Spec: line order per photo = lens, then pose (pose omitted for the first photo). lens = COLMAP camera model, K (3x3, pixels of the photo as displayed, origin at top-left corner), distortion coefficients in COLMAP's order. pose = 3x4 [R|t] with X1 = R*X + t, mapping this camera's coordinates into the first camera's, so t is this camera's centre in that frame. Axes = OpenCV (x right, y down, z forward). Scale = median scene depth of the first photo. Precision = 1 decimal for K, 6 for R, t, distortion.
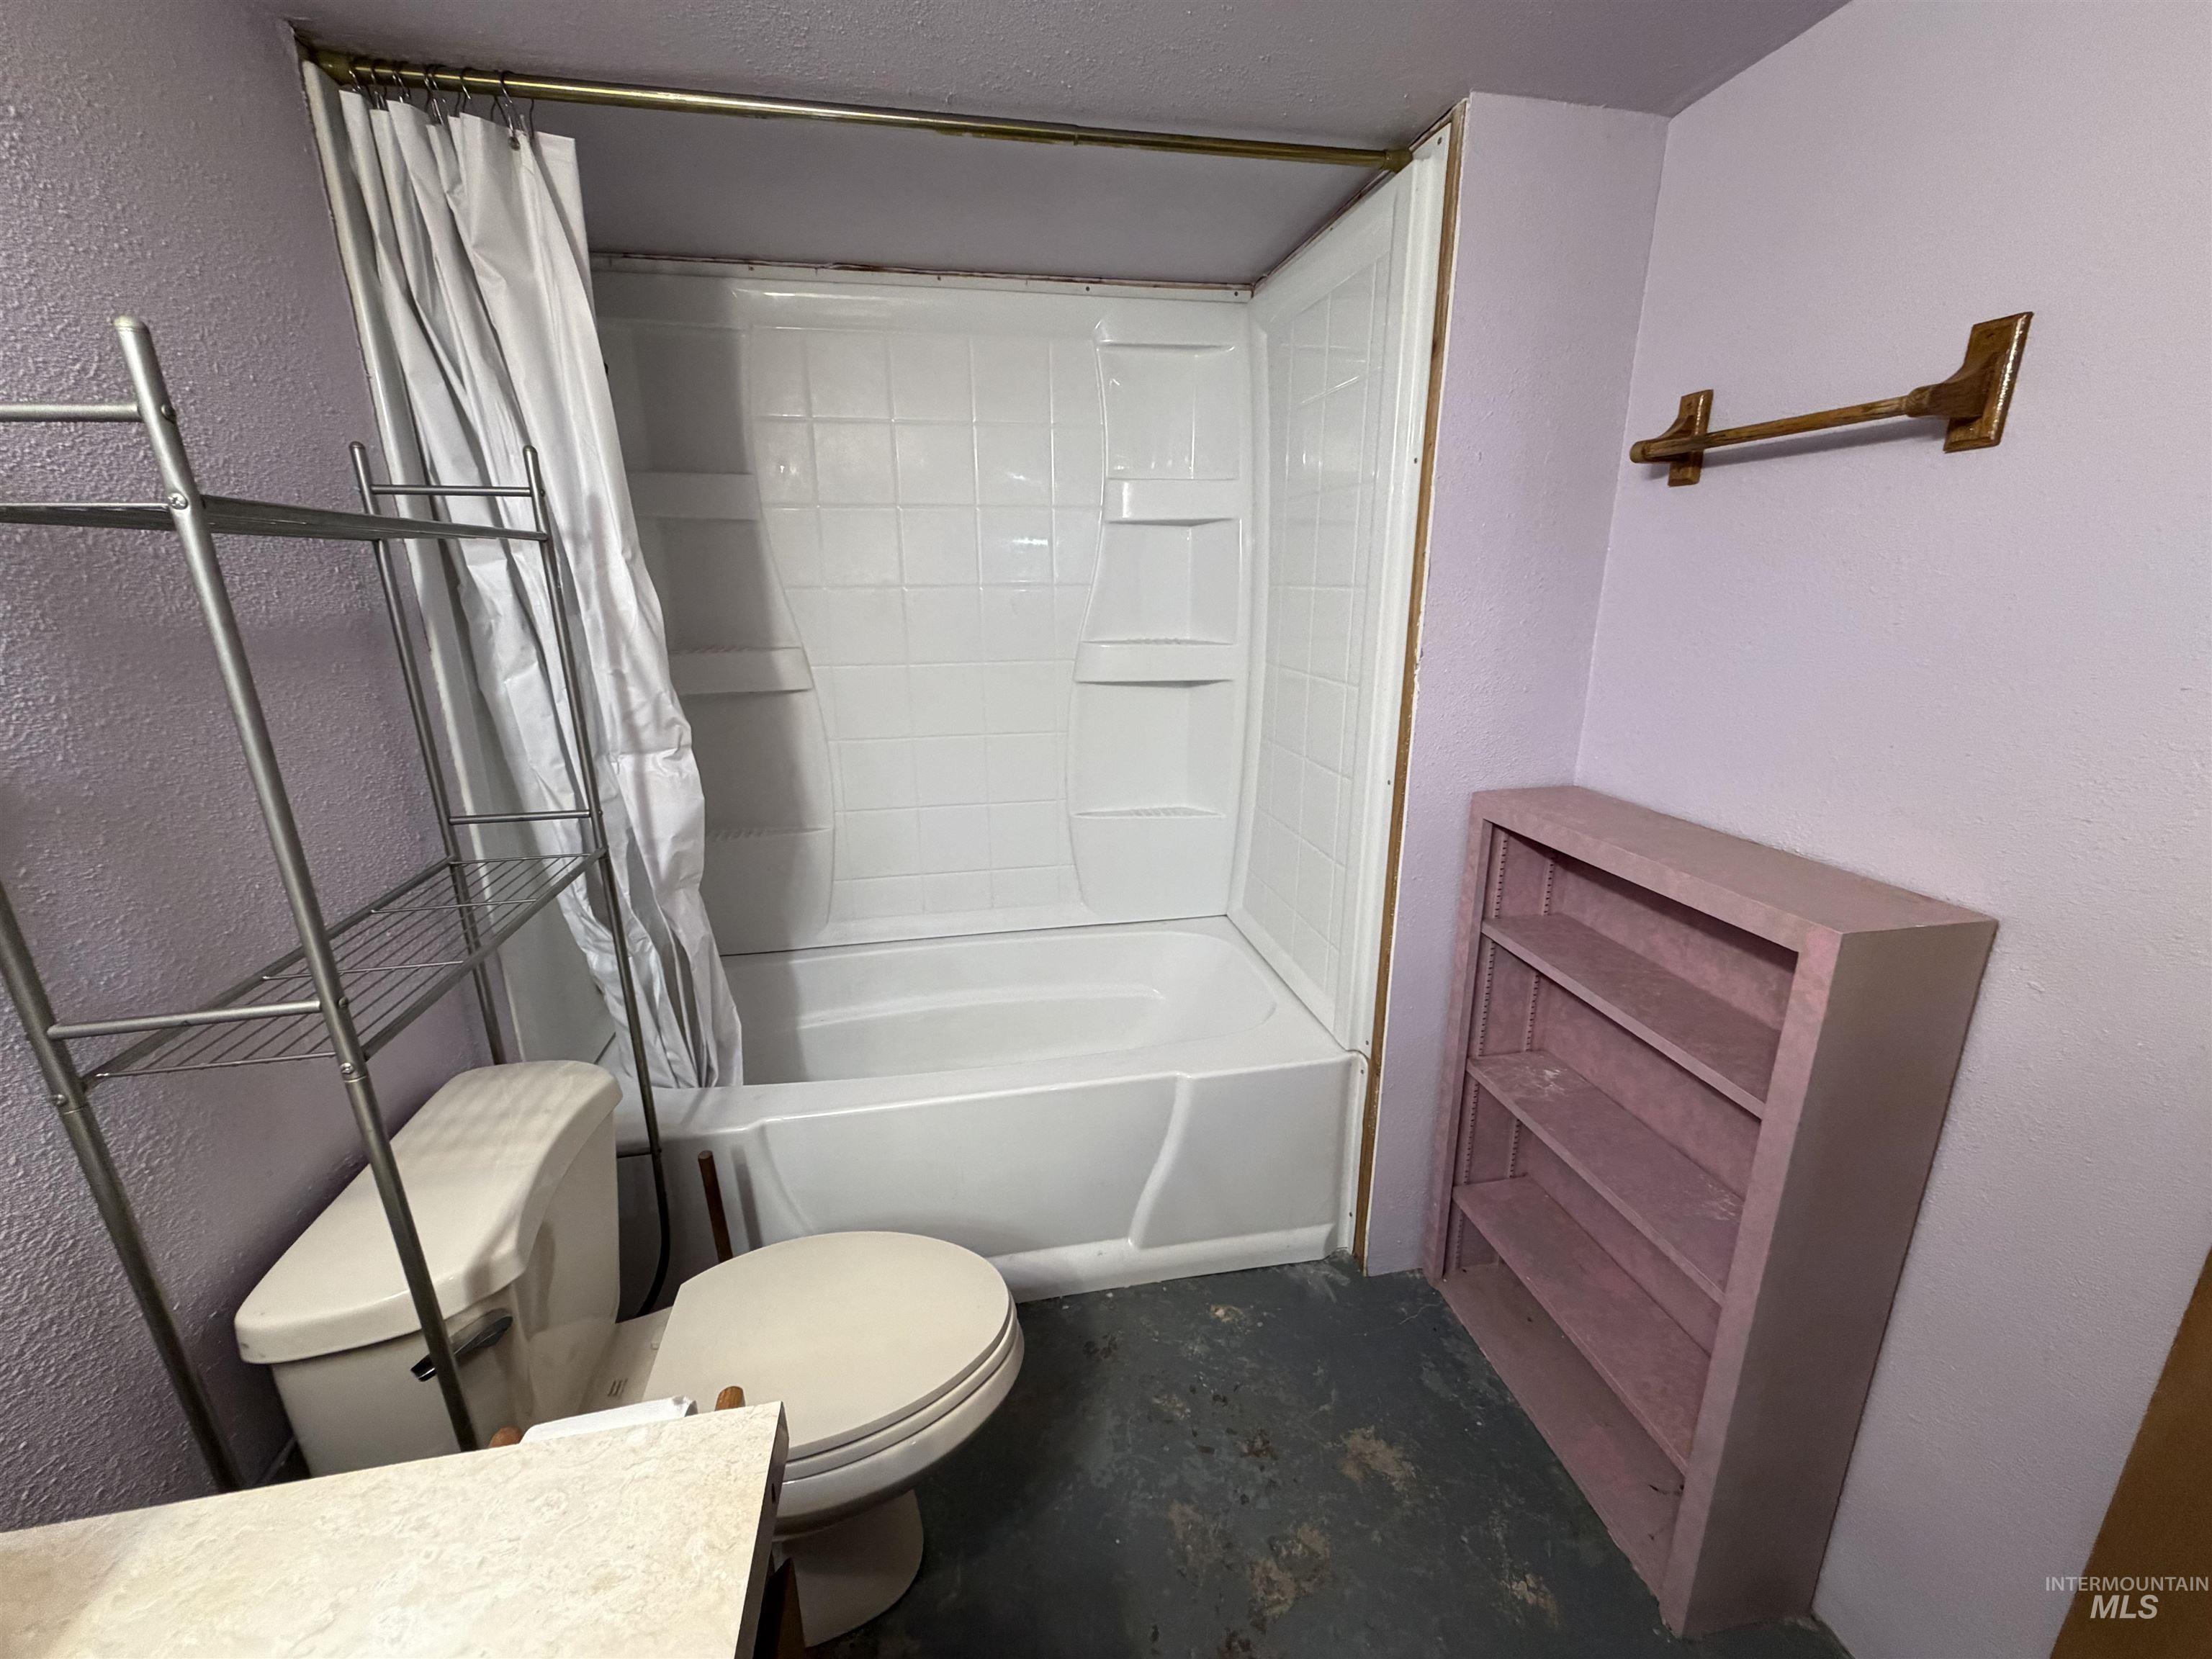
lens RADIAL K [[883.3, 0, 1100.1], [0, 883.3, 829.9], [0, 0, 1]] dist [0.000755, -0.000221]
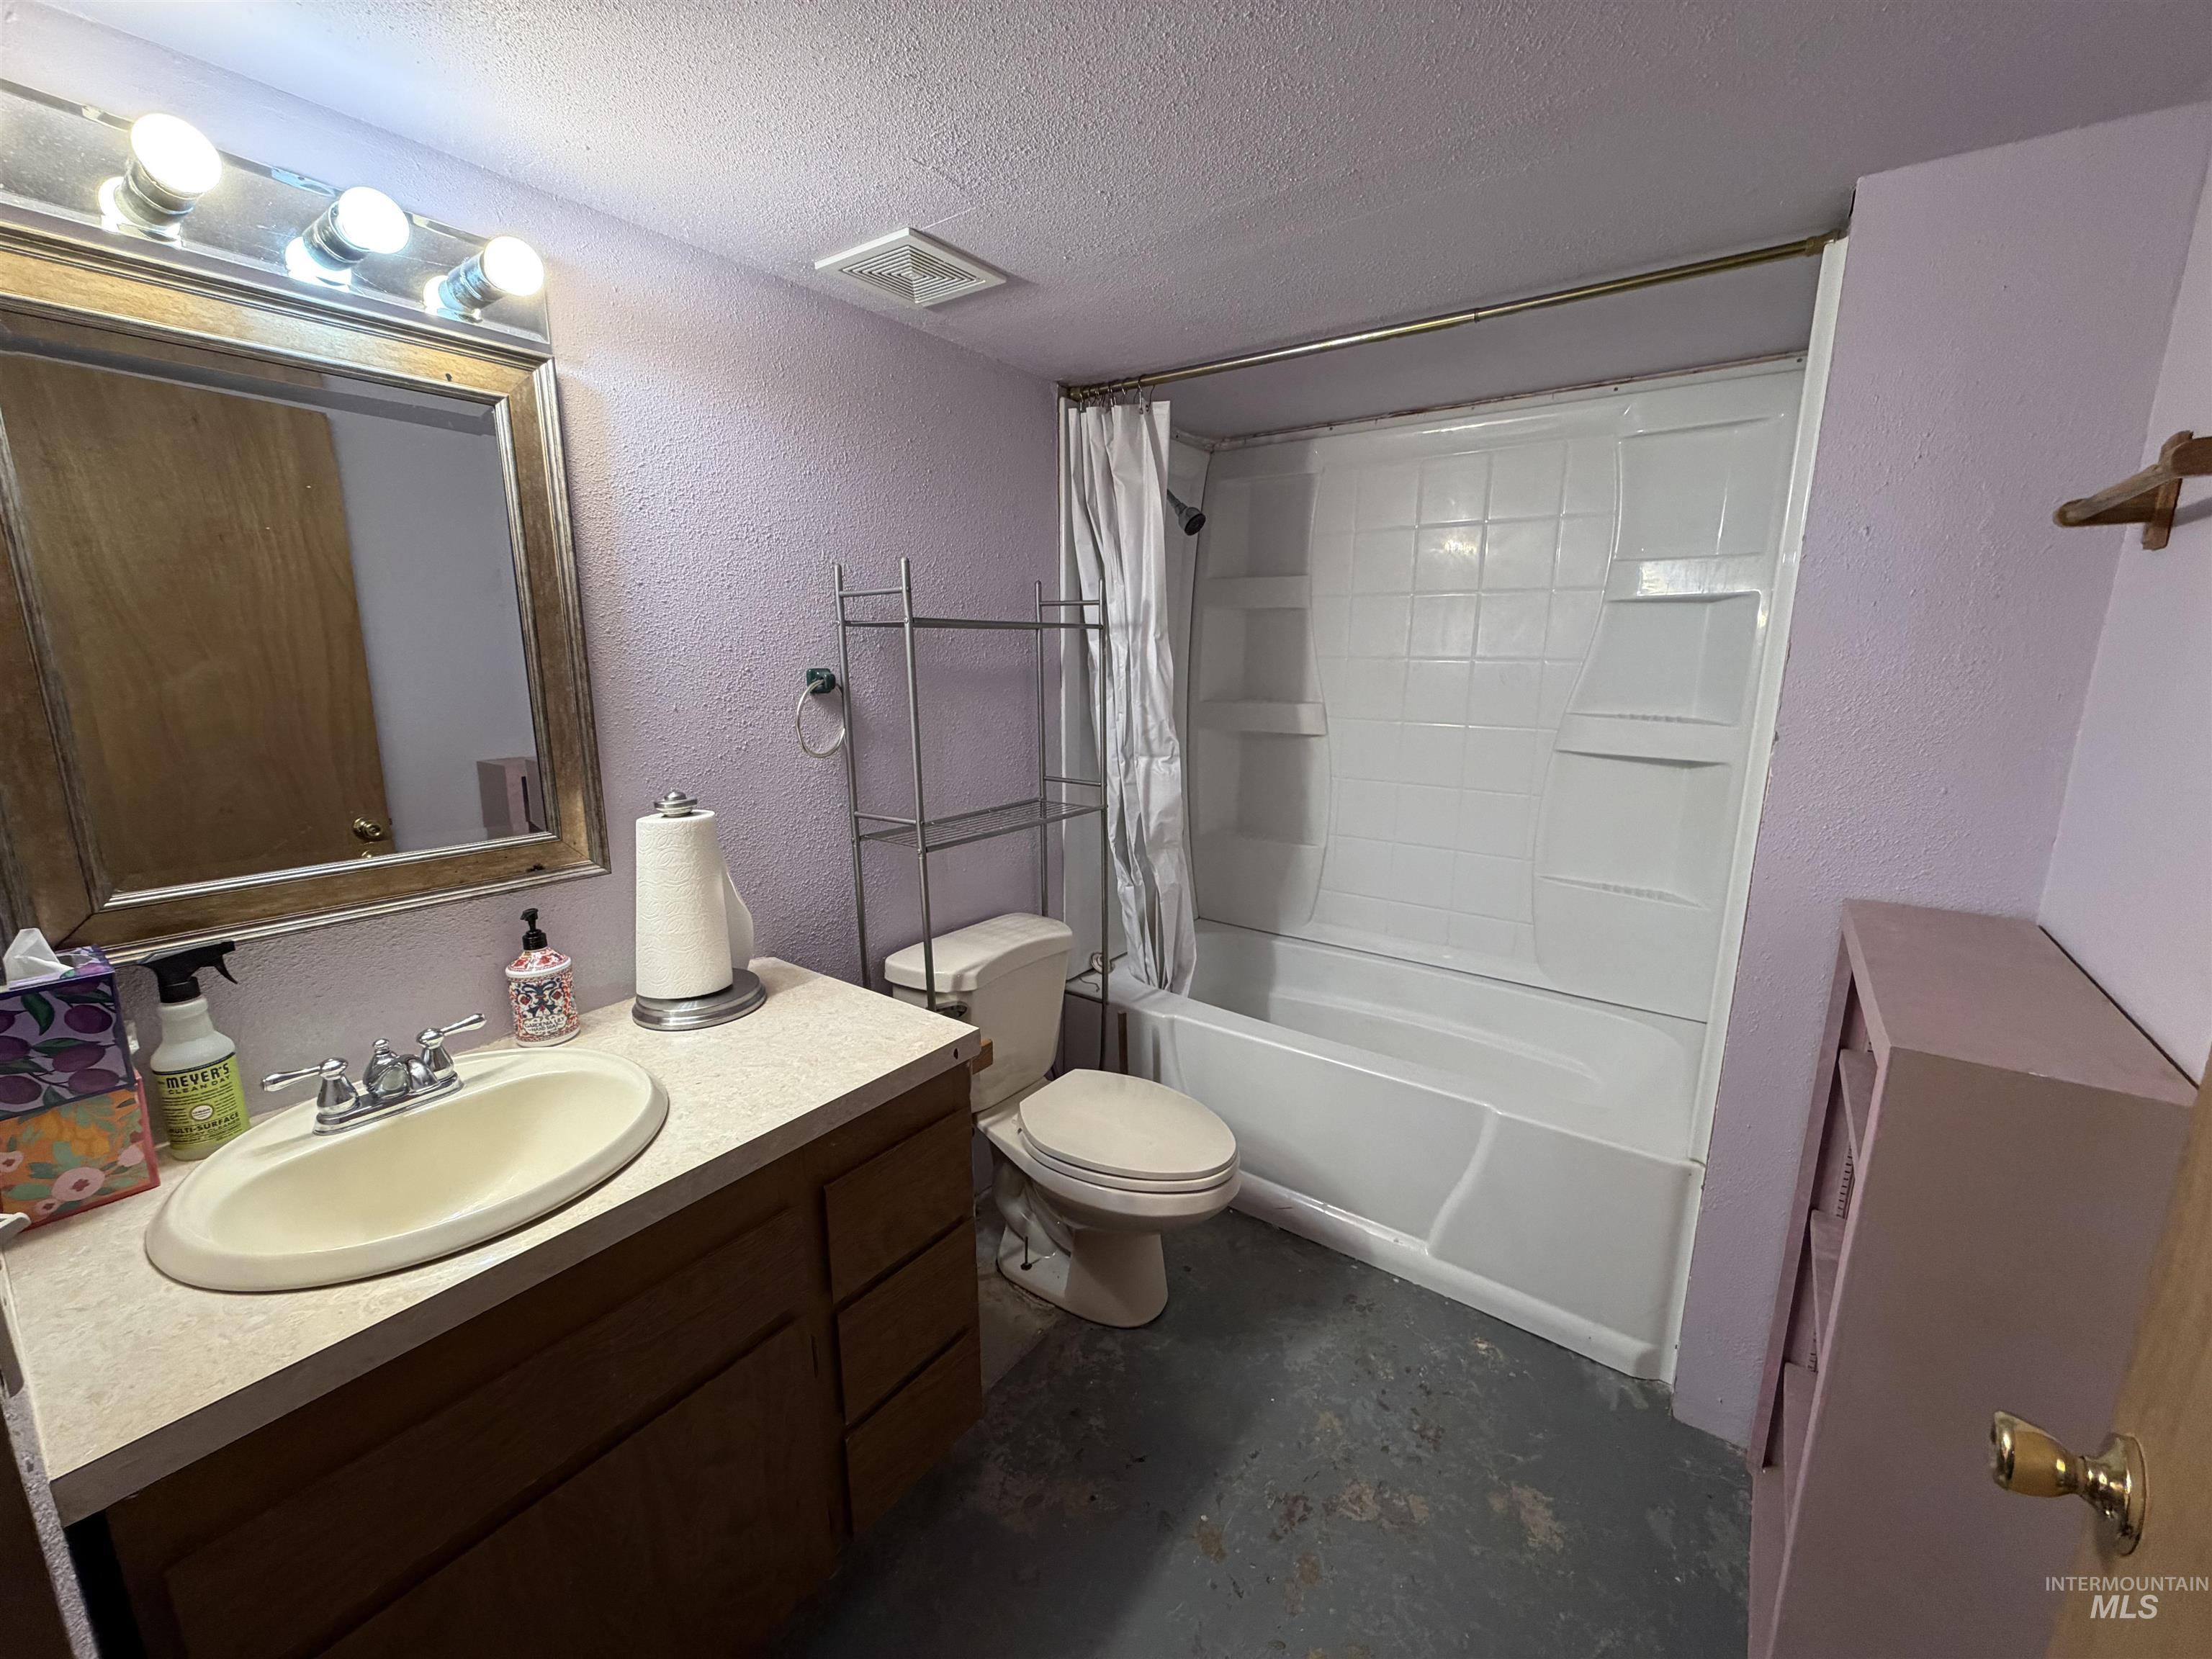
lens RADIAL K [[883.3, 0, 1100.1], [0, 883.3, 829.9], [0, 0, 1]] dist [0.000755, -0.000221]
pose [[0.679498, 0.158945, -0.716253, 0.568143], [-0.212087, 0.977126, 0.015632, 0.036054], [0.702354, 0.141286, 0.697666, -0.155697]]
